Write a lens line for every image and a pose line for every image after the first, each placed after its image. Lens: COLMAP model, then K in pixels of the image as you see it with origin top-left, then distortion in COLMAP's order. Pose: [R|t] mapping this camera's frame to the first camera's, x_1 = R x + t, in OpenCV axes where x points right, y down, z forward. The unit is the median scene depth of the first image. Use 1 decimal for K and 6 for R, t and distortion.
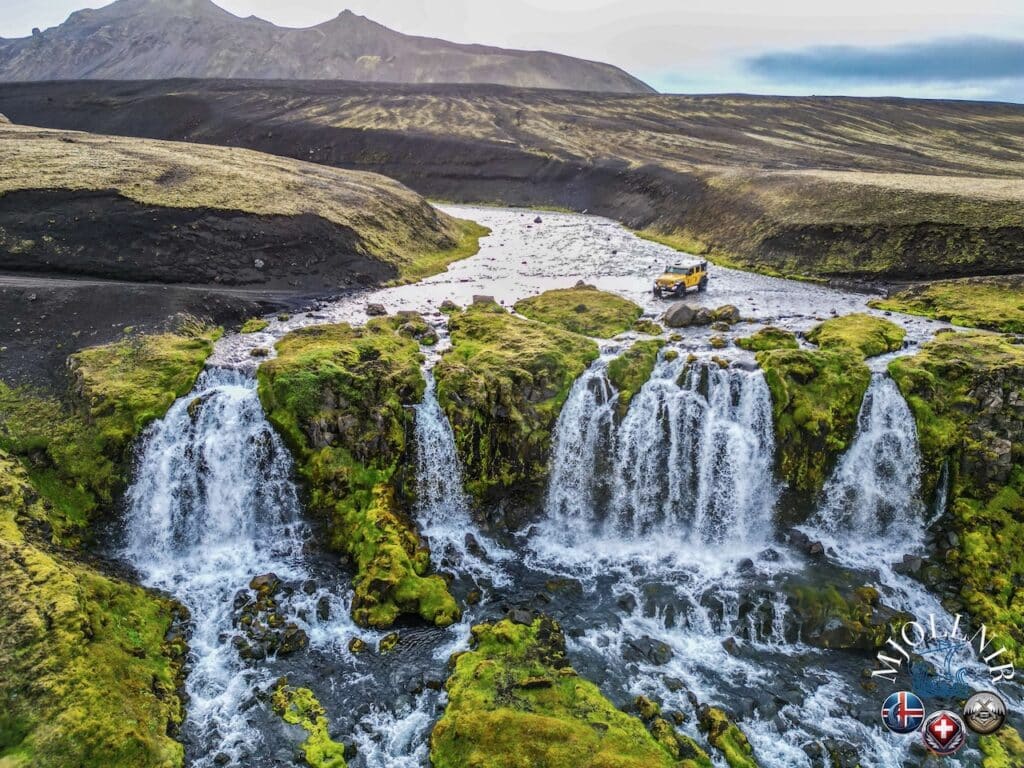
lens RADIAL K [[708.3, 0, 512.0], [0, 708.3, 384.0], [0, 0, 1]] dist [0.096137, -0.101129]
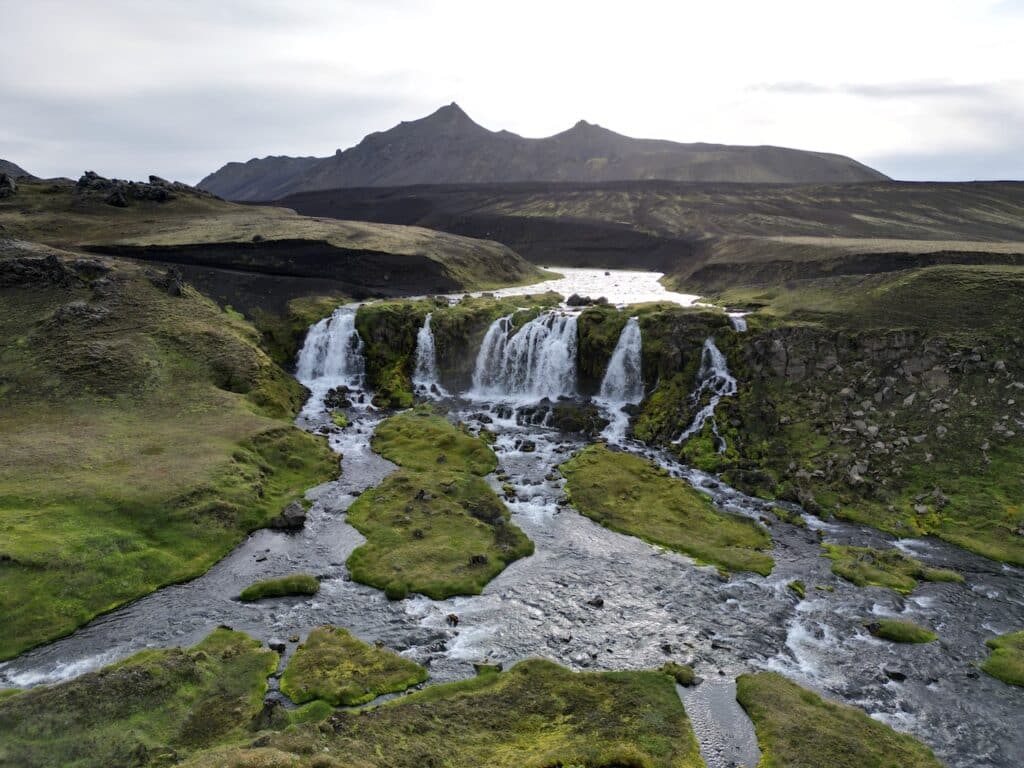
lens RADIAL K [[708.3, 0, 512.0], [0, 708.3, 384.0], [0, 0, 1]] dist [0.096137, -0.101129]
pose [[0.951843, 0.057281, -0.301186, 0.799135], [-0.092842, 0.990118, -0.105104, 0.405071], [0.292189, 0.128005, 0.947755, -0.952581]]
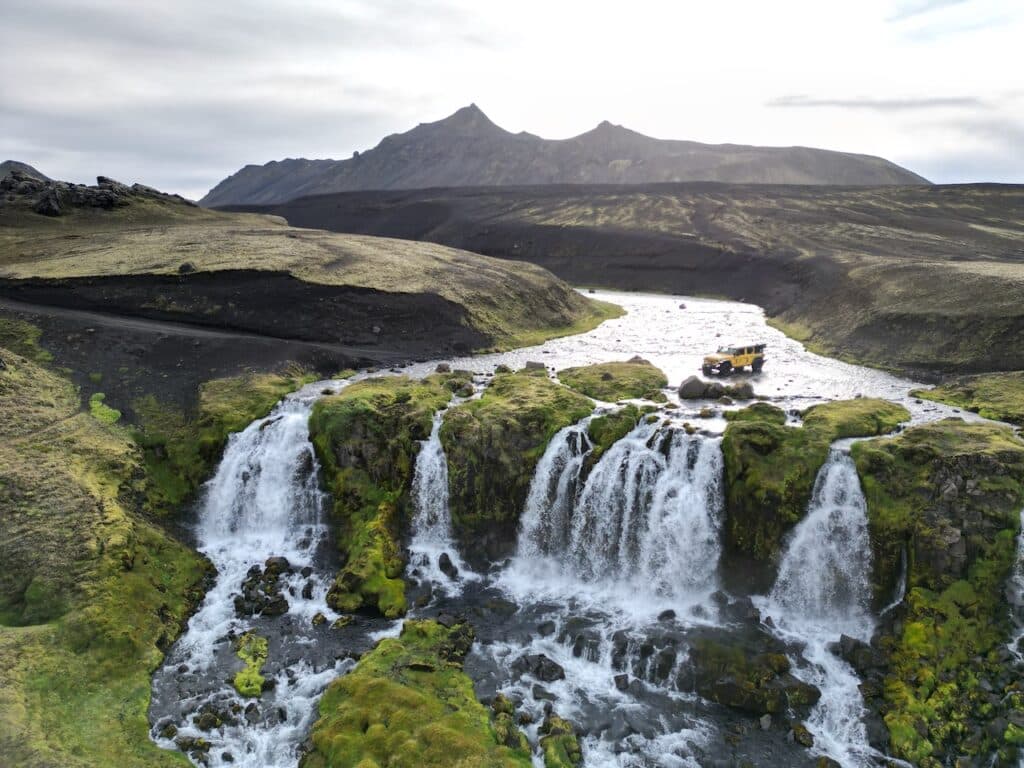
lens RADIAL K [[708.3, 0, 512.0], [0, 708.3, 384.0], [0, 0, 1]] dist [0.096137, -0.101129]
pose [[0.944017, 0.062670, -0.323890, 0.399225], [-0.102102, 0.989088, -0.106207, 0.046673], [0.313700, 0.133331, 0.940114, -0.105994]]
